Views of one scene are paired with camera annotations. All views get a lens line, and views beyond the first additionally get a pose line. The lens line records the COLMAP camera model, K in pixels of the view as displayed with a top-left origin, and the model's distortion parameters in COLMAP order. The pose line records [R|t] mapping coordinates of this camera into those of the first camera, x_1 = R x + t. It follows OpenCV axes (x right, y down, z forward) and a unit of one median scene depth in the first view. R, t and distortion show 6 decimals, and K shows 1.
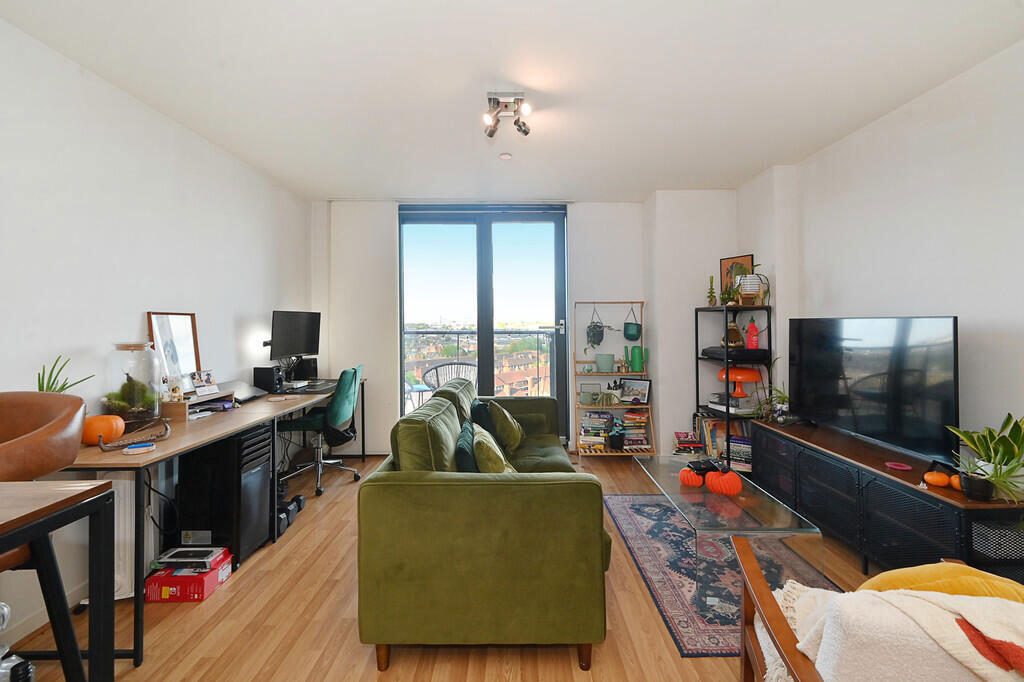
lens RADIAL K [[451.3, 0, 511.5], [0, 451.3, 316.7], [0, 0, 1]] dist [0.000218, -0.000324]
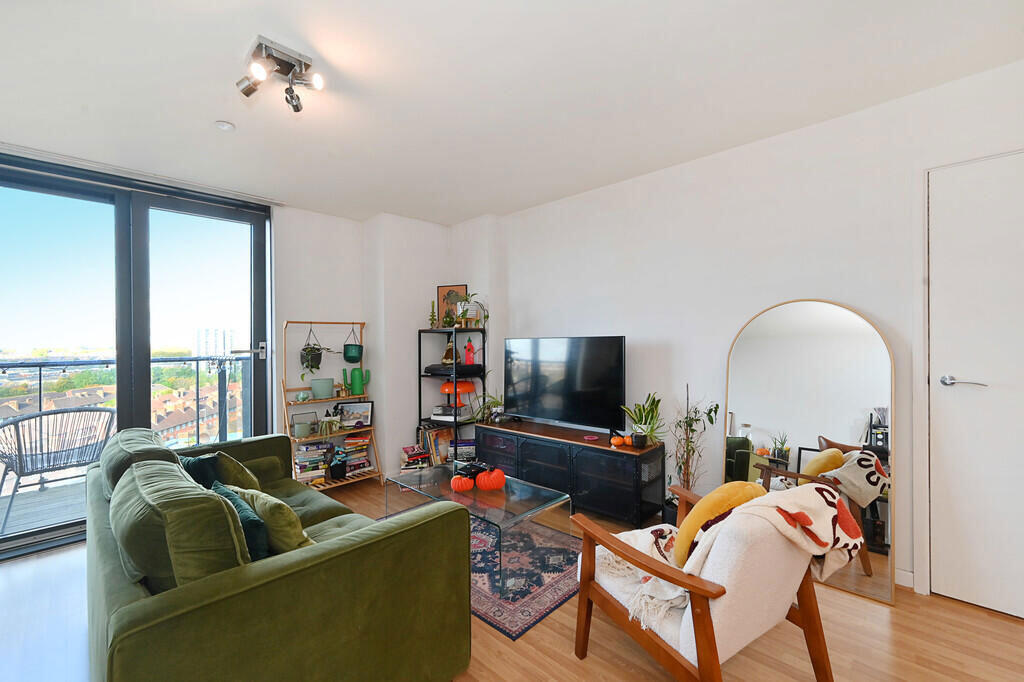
lens RADIAL K [[427.7, 0, 512.0], [0, 427.7, 341.0], [0, 0, 1]] dist [0.000343, 0.000039]
pose [[0.672506, -0.008551, 0.740042, -0.189260], [0.004918, 0.999963, 0.007086, 0.001802], [-0.740075, -0.001126, 0.672523, 0.136841]]
